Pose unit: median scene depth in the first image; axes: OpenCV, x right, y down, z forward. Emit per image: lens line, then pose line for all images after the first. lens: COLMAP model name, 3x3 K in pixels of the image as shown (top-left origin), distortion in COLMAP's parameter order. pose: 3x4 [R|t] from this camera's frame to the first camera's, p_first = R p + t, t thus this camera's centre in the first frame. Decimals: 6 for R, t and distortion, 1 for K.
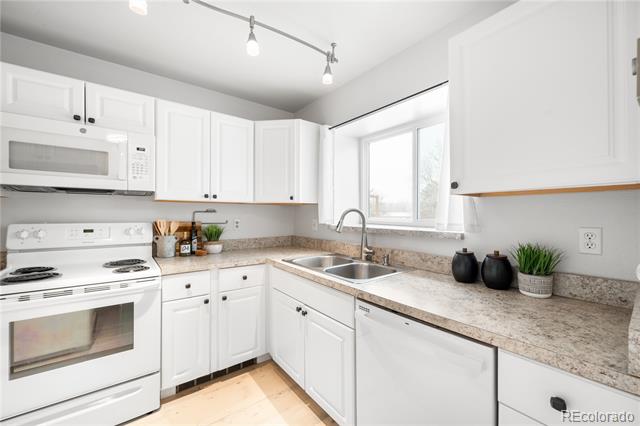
lens RADIAL K [[253.3, 0, 319.4], [0, 253.3, 213.6], [0, 0, 1]] dist [-0.007484, -0.000735]
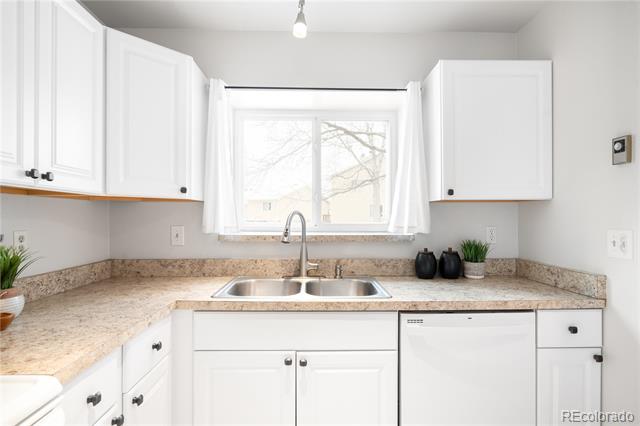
lens RADIAL K [[351.6, 0, 316.5], [0, 351.6, 212.7], [0, 0, 1]] dist [-0.002489, 0.000163]
pose [[0.589243, 0.007214, 0.807923, -0.772831], [0.002081, 0.999943, -0.010446, -0.002470], [-0.807953, 0.007836, 0.589195, 0.389513]]
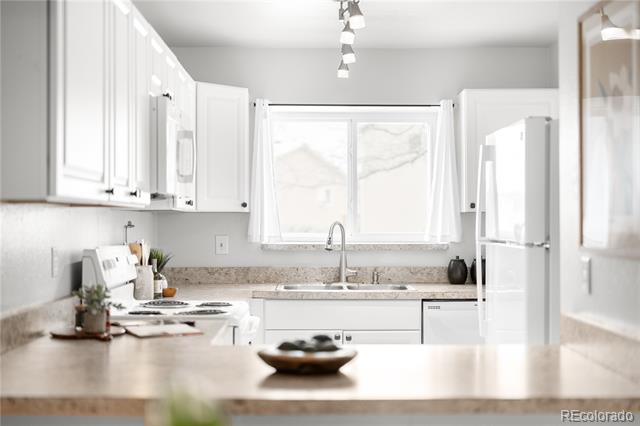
lens RADIAL K [[886.8, 0, 320.5], [0, 886.8, 214.1], [0, 0, 1]] dist [-0.030854, 0.000000]
pose [[0.591358, 0.002228, 0.806406, -2.551477], [0.004158, 0.999974, -0.005813, -0.029935], [-0.806399, 0.006791, 0.591333, -0.756997]]
